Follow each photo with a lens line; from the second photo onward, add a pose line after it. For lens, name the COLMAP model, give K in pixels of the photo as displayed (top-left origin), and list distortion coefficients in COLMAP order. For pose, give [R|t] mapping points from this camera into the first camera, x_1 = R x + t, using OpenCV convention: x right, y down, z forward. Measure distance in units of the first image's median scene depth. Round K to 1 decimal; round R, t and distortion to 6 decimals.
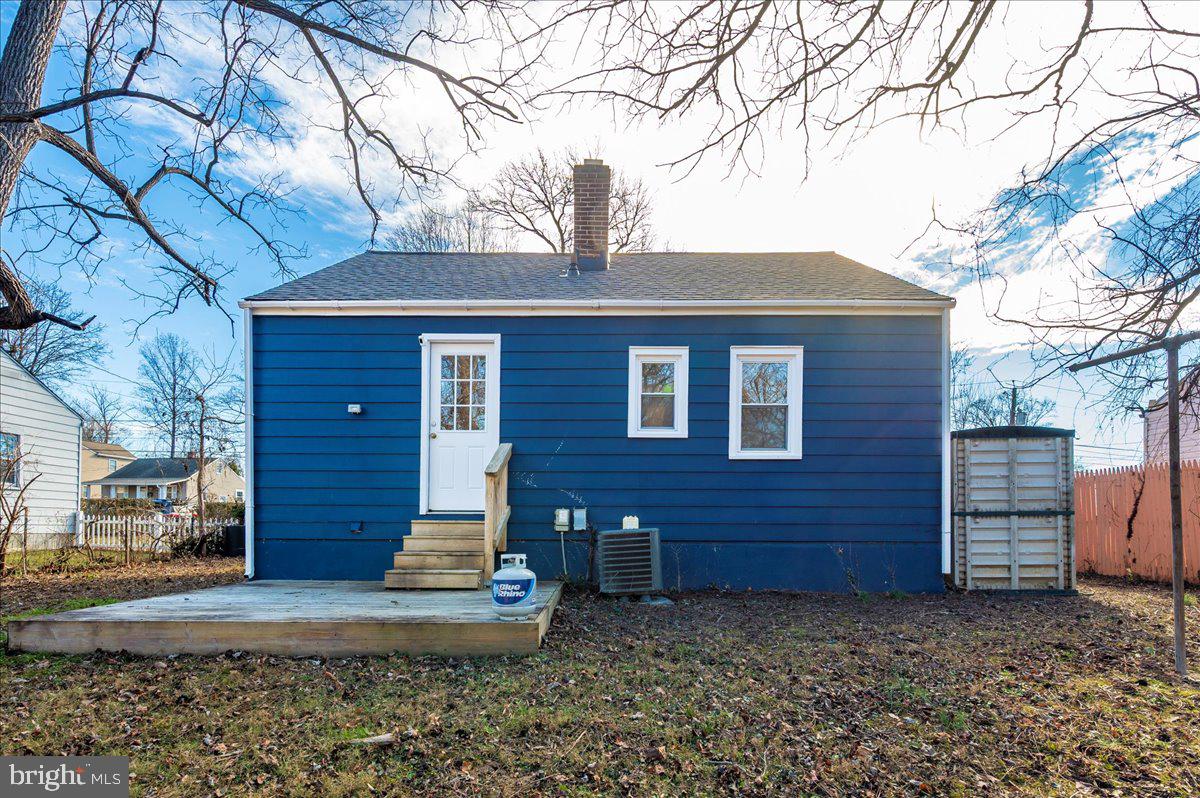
lens RADIAL K [[559.6, 0, 602.8], [0, 559.6, 403.5], [0, 0, 1]] dist [-0.000249, -0.001255]
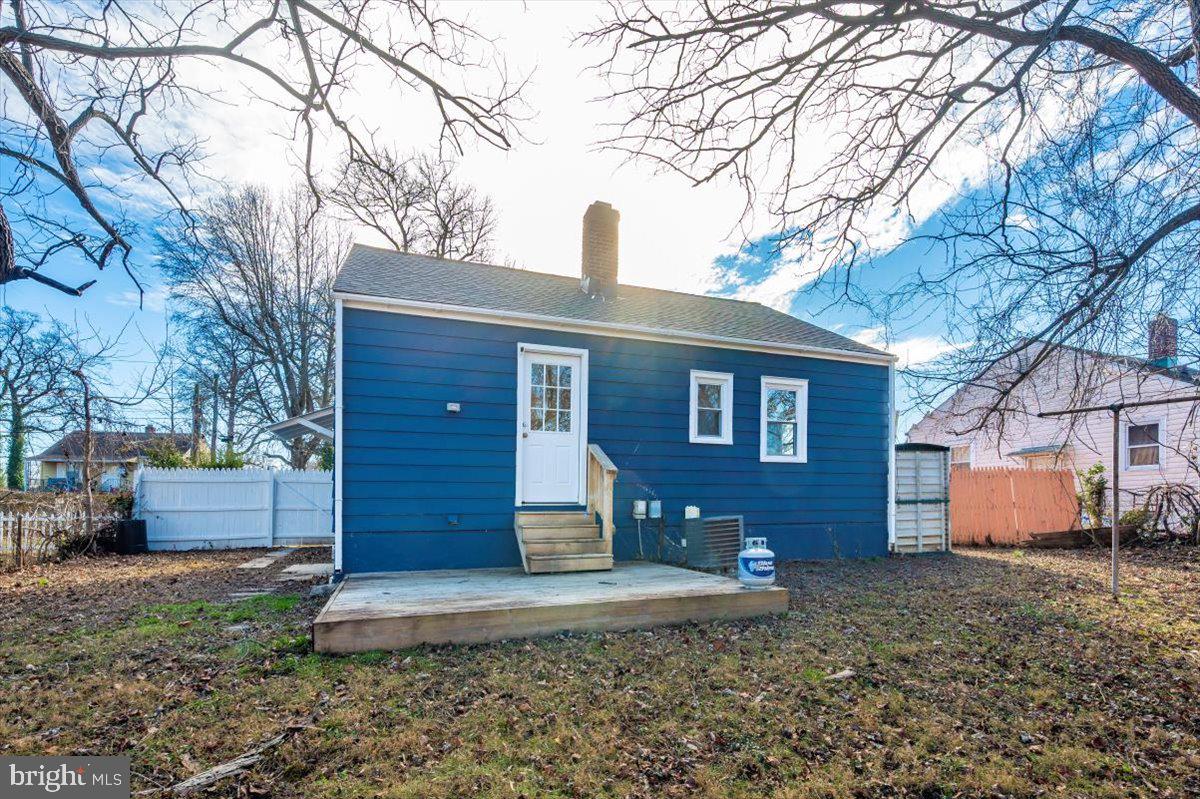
lens RADIAL K [[496.9, 0, 601.9], [0, 496.9, 397.7], [0, 0, 1]] dist [0.002324, -0.000405]
pose [[0.944020, 0.059964, 0.324392, -0.500516], [-0.056666, 0.998201, -0.019611, -0.006179], [-0.324984, 0.000131, 0.945720, 0.016435]]
